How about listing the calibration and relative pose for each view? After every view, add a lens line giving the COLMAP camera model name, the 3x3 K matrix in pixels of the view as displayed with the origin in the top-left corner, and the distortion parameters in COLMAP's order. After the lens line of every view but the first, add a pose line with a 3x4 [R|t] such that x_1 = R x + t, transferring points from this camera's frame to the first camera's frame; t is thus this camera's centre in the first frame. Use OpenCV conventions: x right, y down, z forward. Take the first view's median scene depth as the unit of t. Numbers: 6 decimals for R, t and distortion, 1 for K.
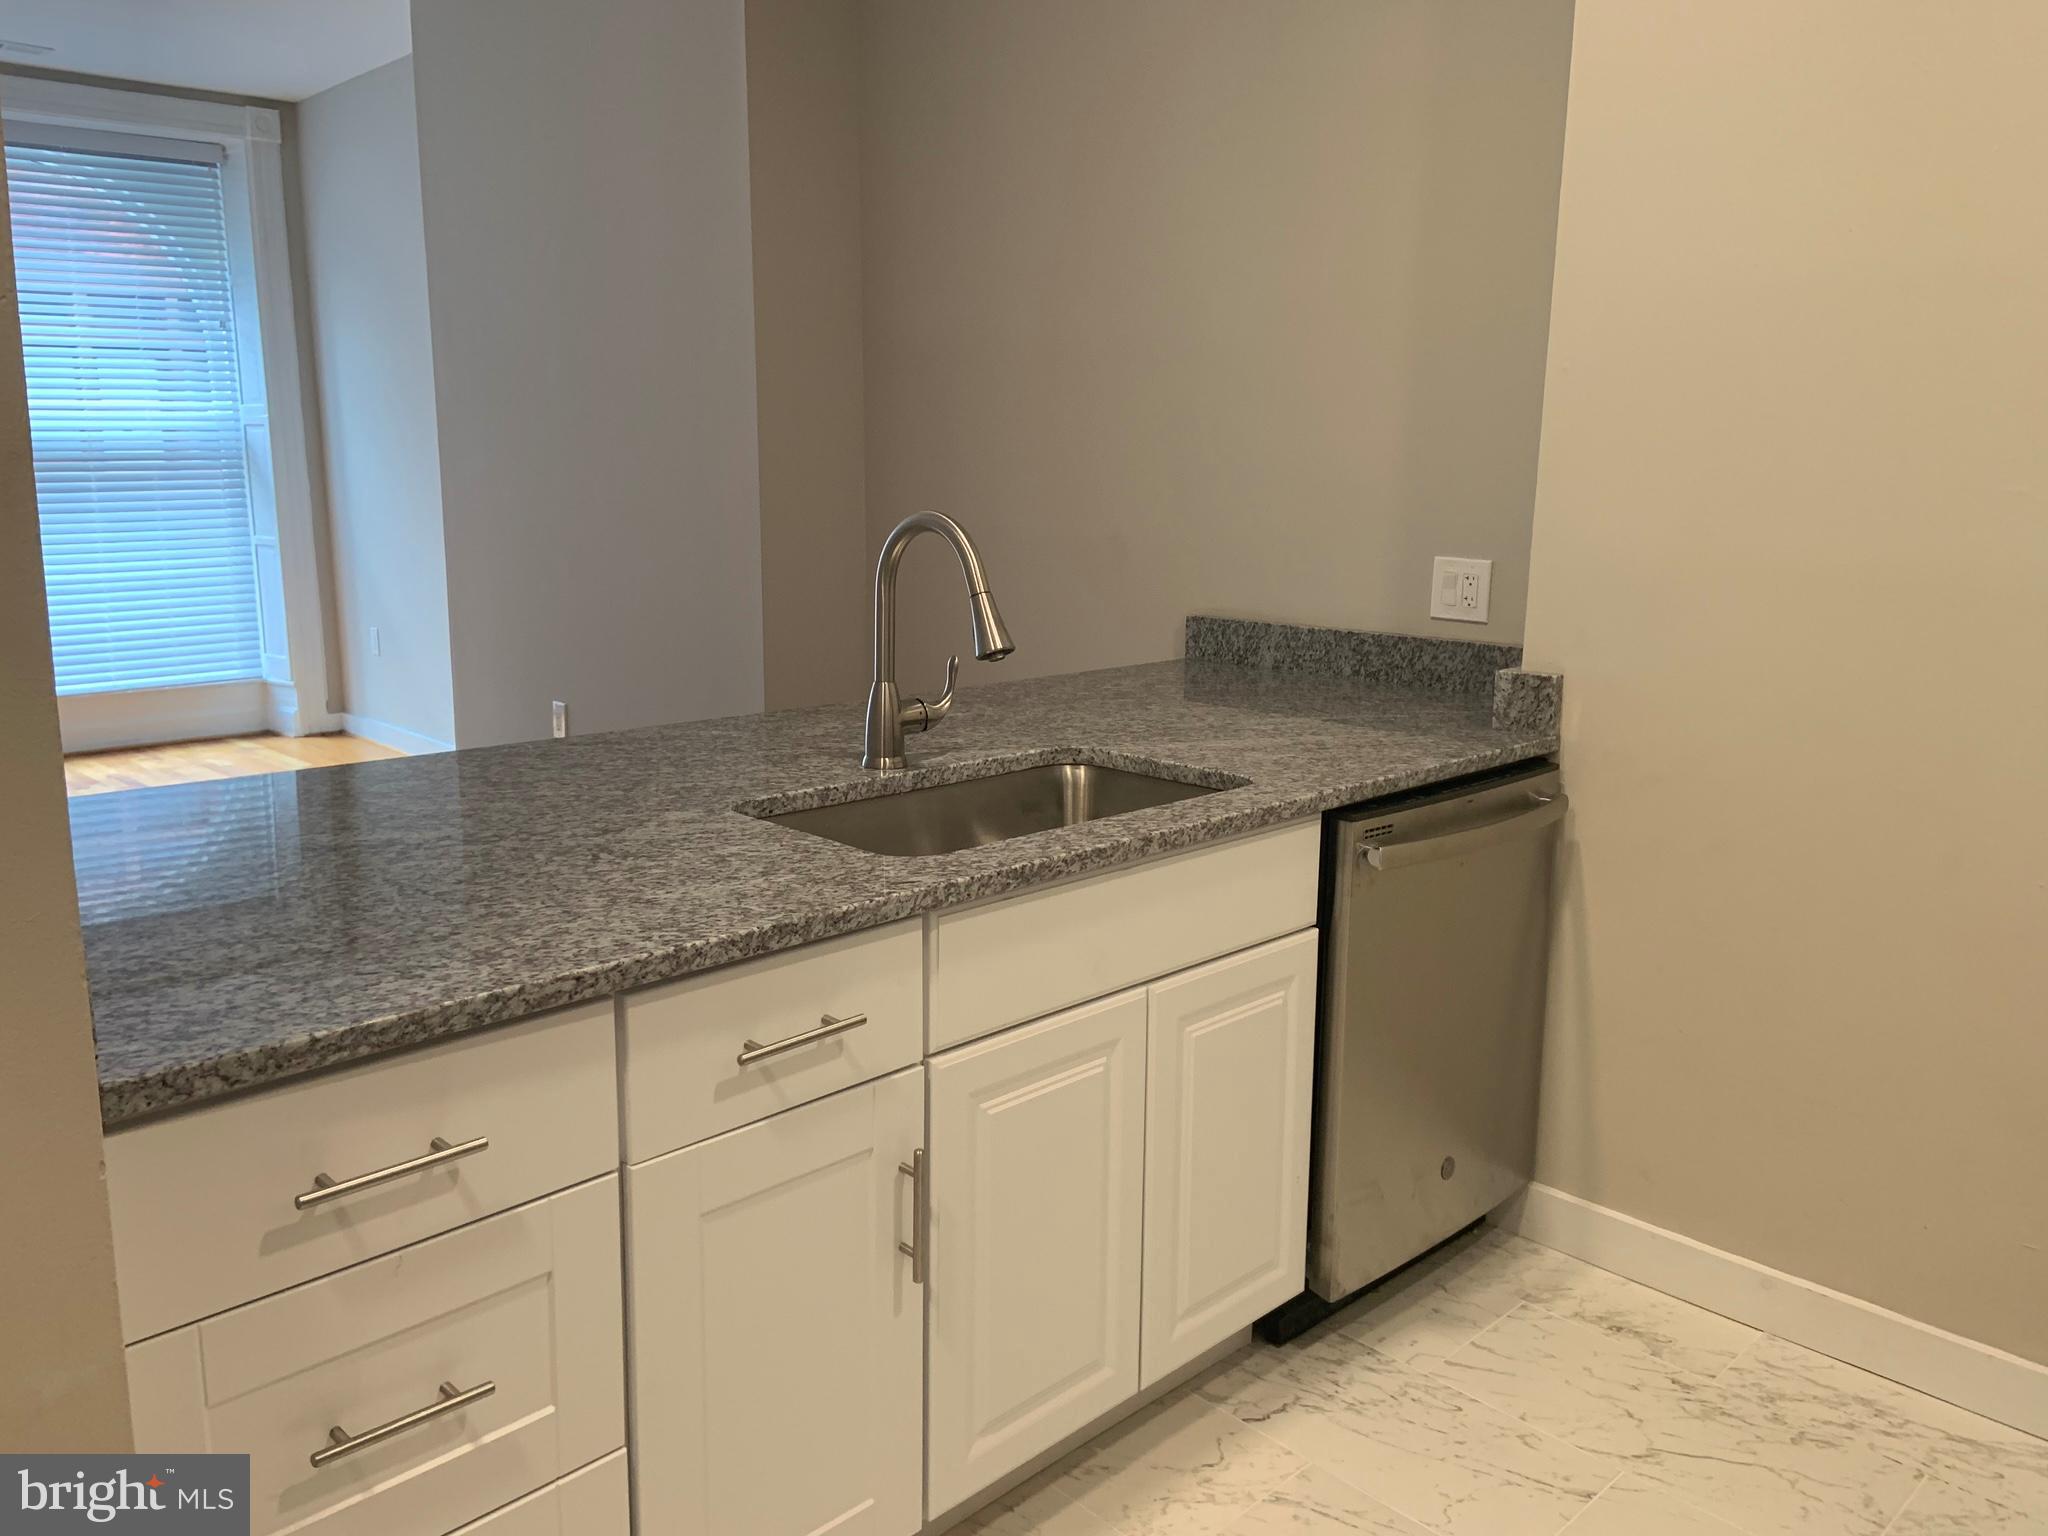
lens RADIAL K [[1530.6, 0, 1003.9], [0, 1530.6, 755.5], [0, 0, 1]] dist [0.131172, -0.168966]
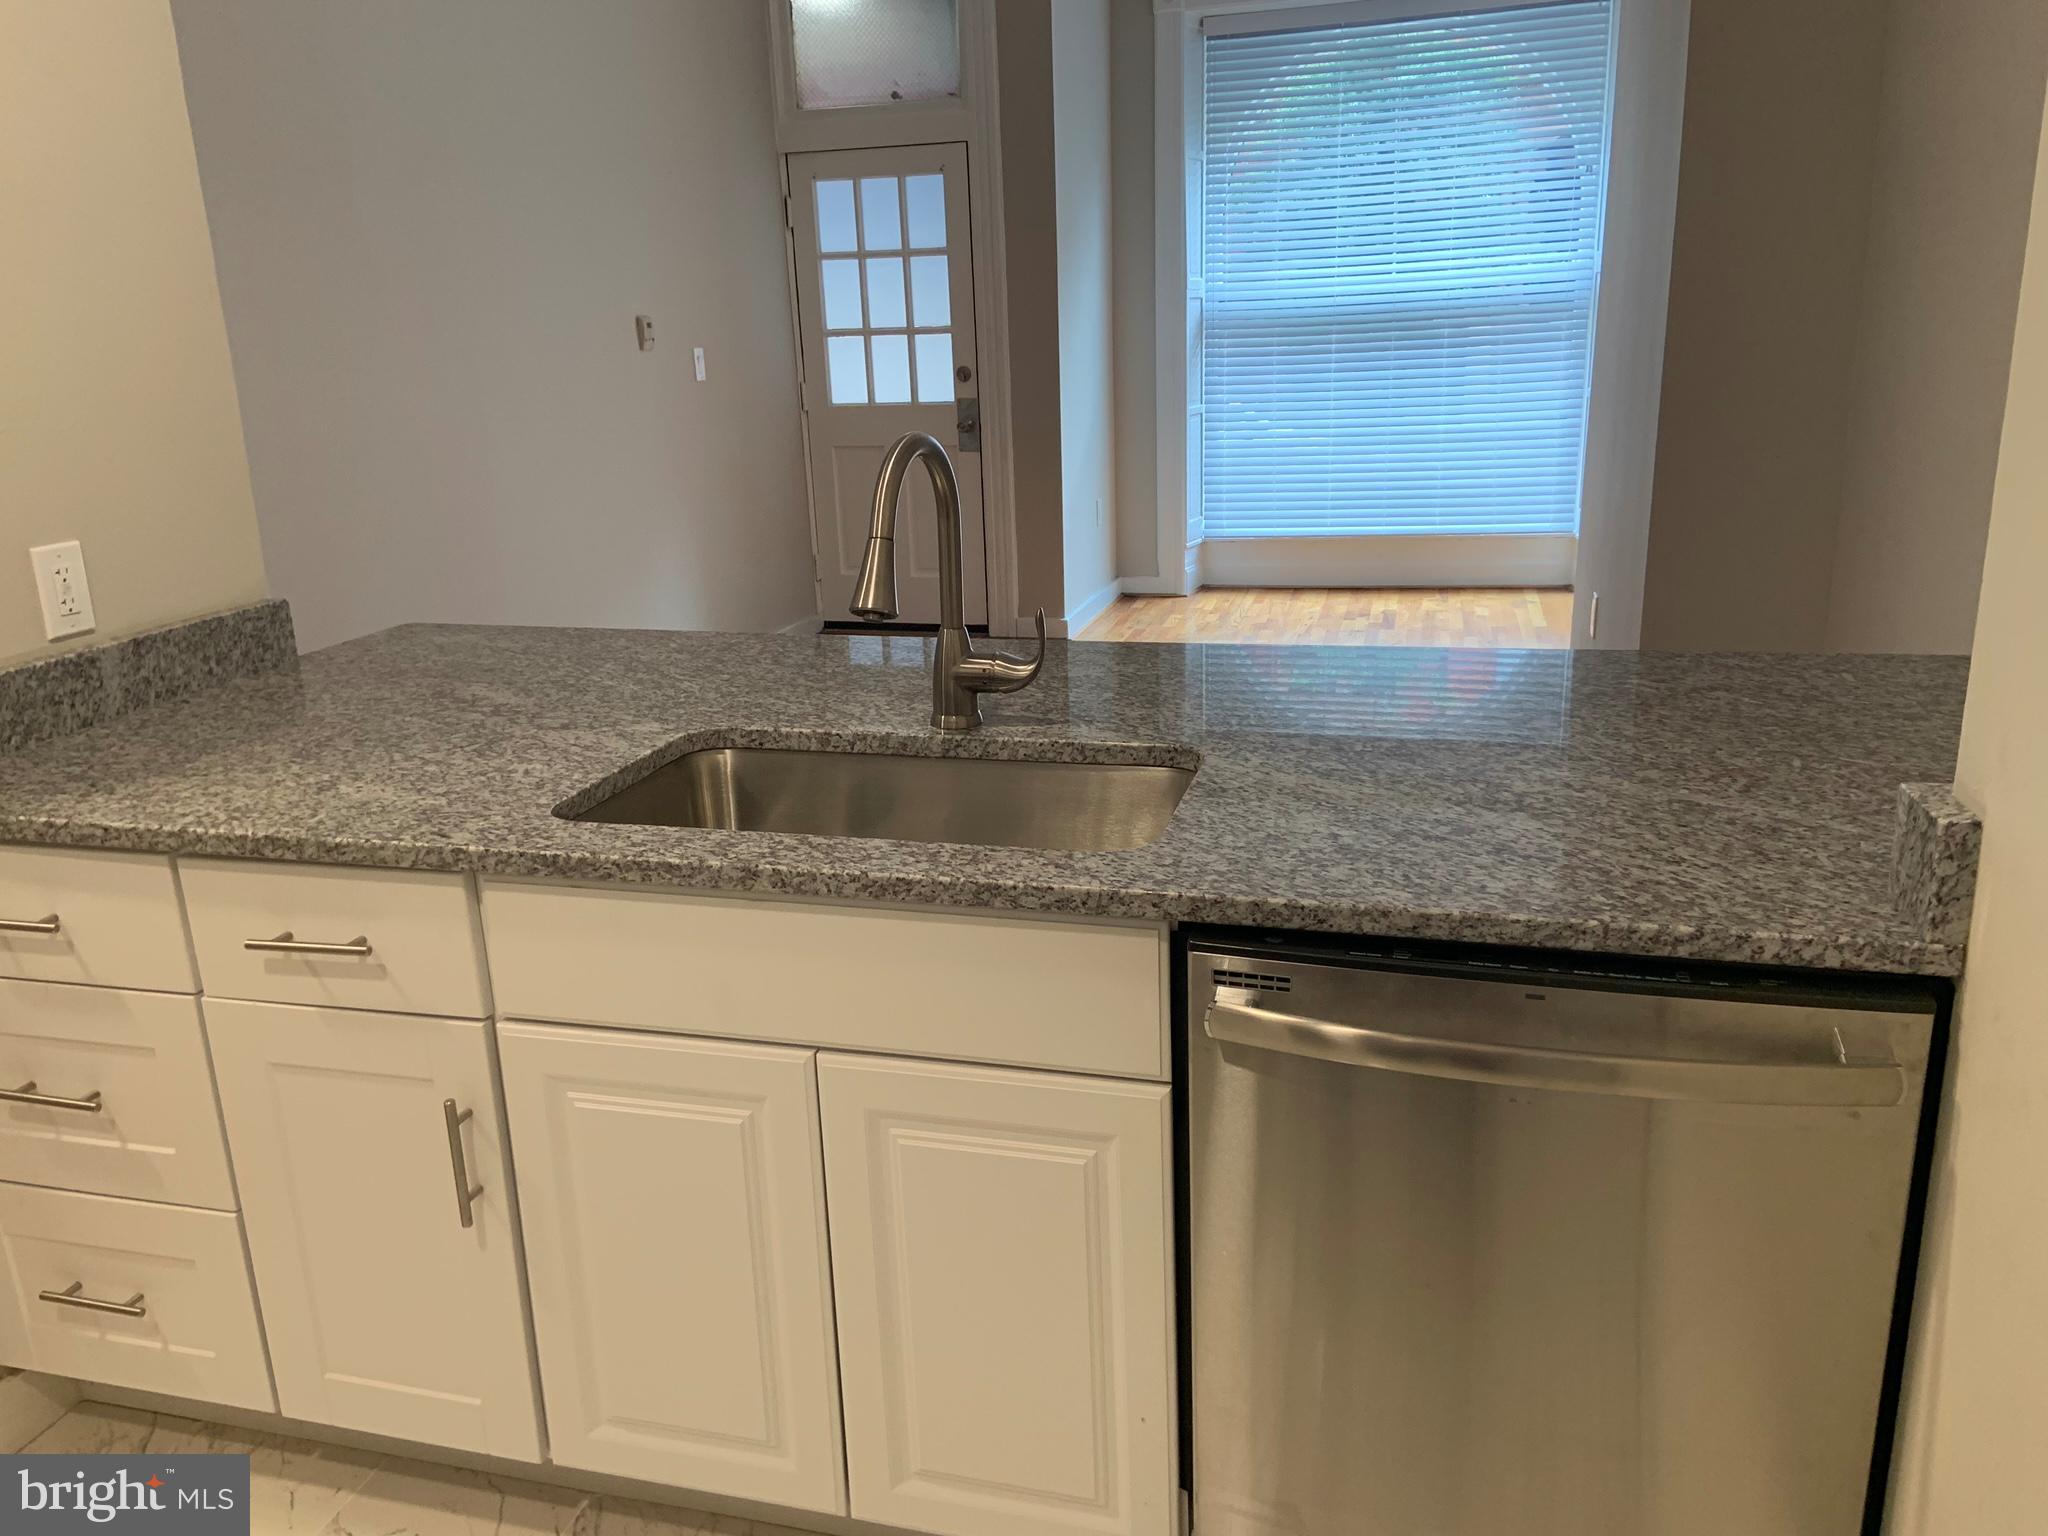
lens RADIAL K [[1531.1, 0, 1023.9], [0, 1531.1, 756.0], [0, 0, 1]] dist [0.128309, -0.160932]
pose [[0.508141, 0.213513, -0.834389, 0.907341], [-0.122748, 0.976849, 0.175214, -0.178700], [0.852482, 0.013386, 0.522585, 0.776683]]
